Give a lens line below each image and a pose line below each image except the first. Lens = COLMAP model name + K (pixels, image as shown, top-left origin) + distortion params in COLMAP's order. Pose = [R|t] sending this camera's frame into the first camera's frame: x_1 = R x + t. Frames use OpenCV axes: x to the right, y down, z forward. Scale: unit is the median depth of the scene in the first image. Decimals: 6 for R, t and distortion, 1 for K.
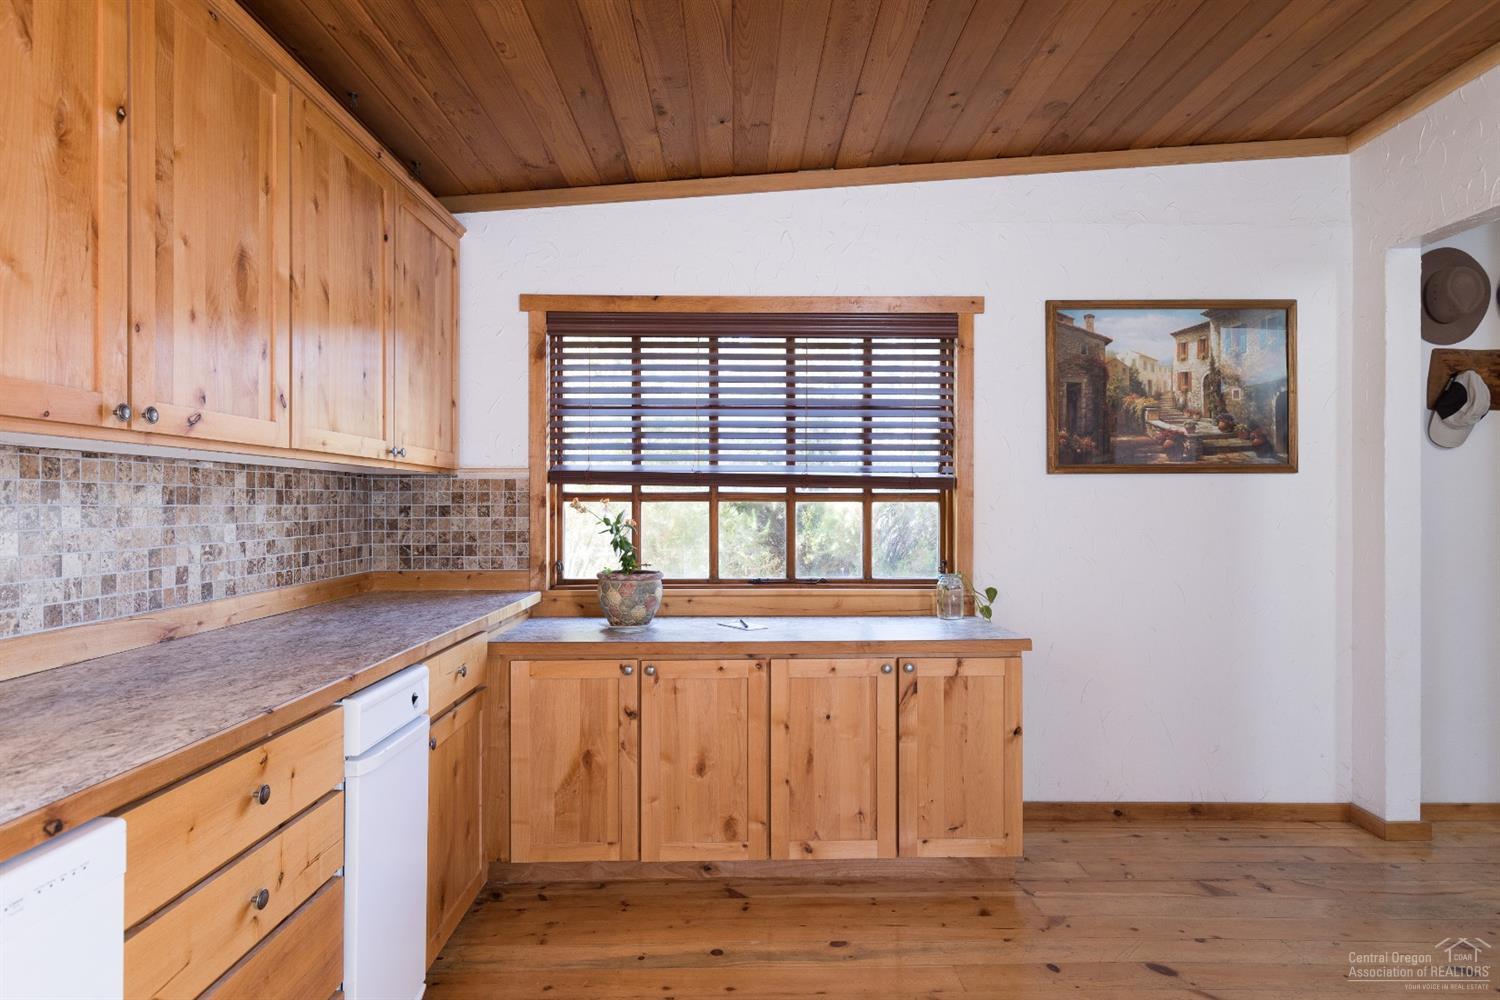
lens RADIAL K [[883.6, 0, 752.3], [0, 883.6, 500.1], [0, 0, 1]] dist [-0.002976, -0.000069]
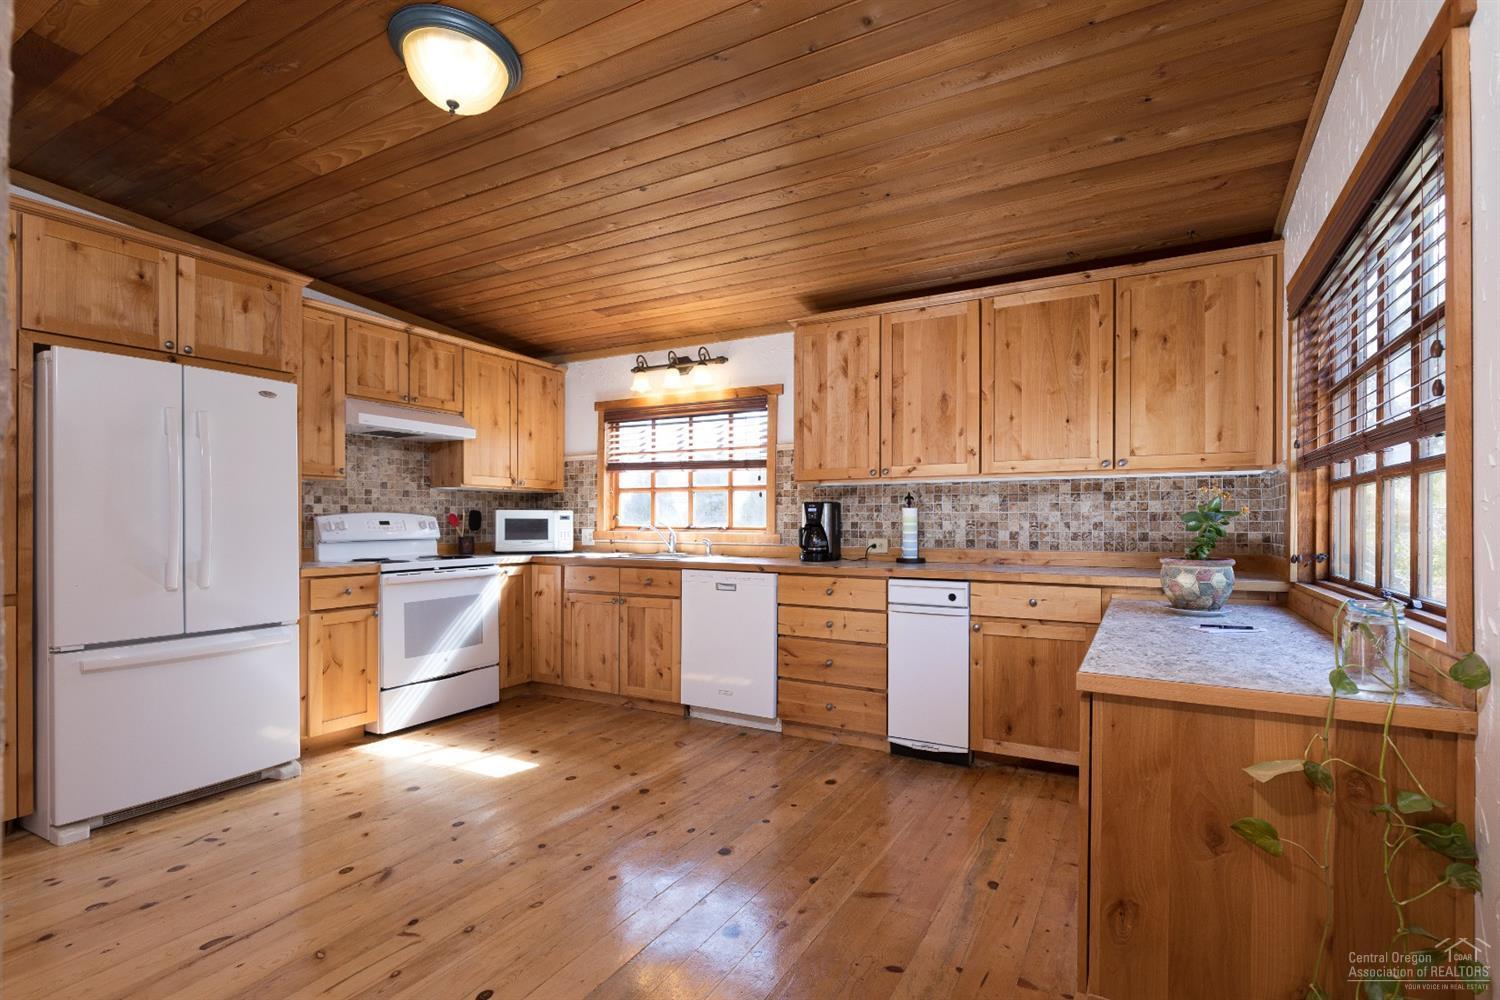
lens RADIAL K [[711.5, 0, 751.1], [0, 711.5, 513.5], [0, 0, 1]] dist [0.000837, 0.000037]
pose [[-0.514275, -0.005624, -0.857607, 1.140139], [0.001433, 0.999971, -0.007417, 0.044139], [0.857624, -0.005043, -0.514252, 1.333868]]
